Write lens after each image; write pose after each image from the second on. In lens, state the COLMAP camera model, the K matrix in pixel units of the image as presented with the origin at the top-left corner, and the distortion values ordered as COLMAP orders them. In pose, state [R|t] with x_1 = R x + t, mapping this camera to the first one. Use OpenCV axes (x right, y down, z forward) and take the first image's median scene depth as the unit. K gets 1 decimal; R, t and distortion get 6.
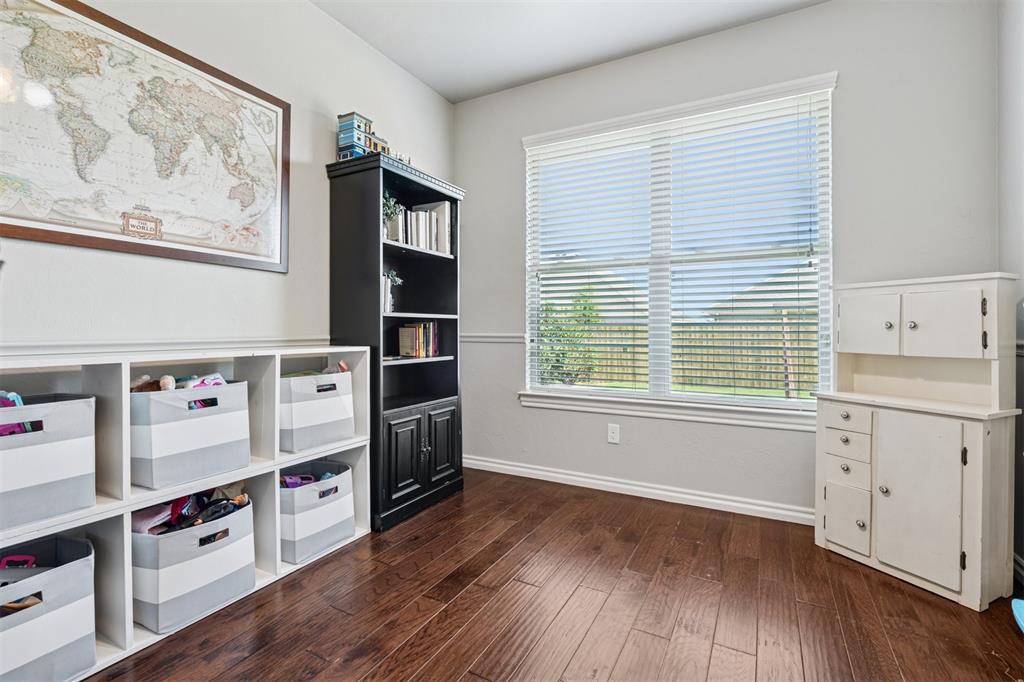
lens RADIAL K [[471.6, 0, 511.9], [0, 471.6, 332.5], [0, 0, 1]] dist [-0.004530, 0.003700]
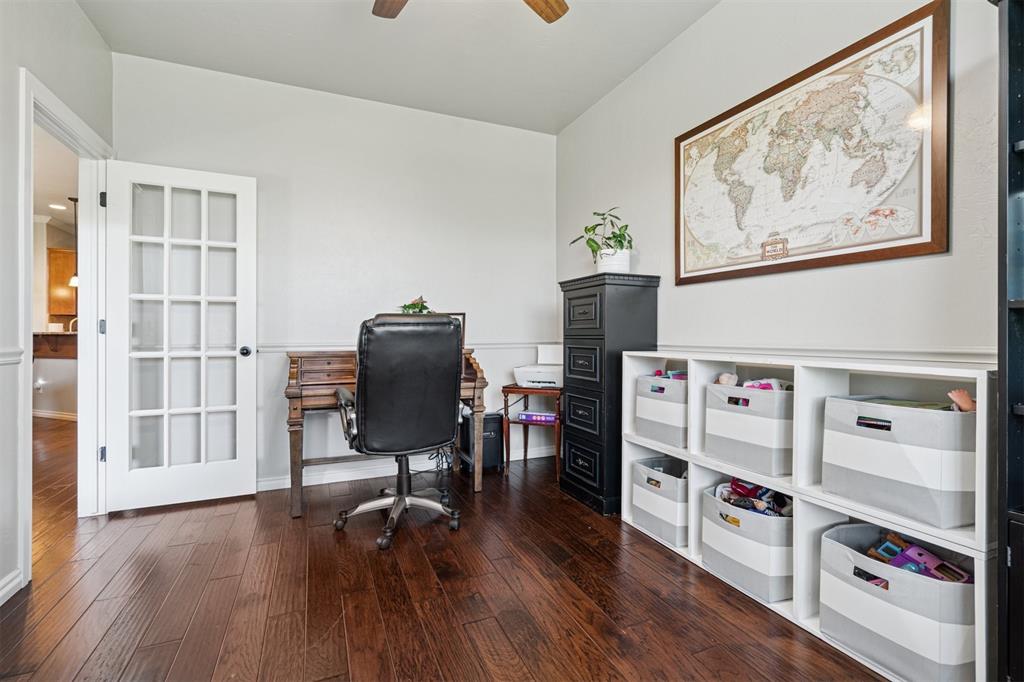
lens RADIAL K [[471.6, 0, 514.2], [0, 471.6, 338.5], [0, 0, 1]] dist [-0.004530, 0.003700]
pose [[-0.622853, 0.003414, -0.782332, 0.517627], [-0.005353, 0.999948, 0.008625, -0.007864], [0.782321, 0.009560, -0.622802, 1.156019]]
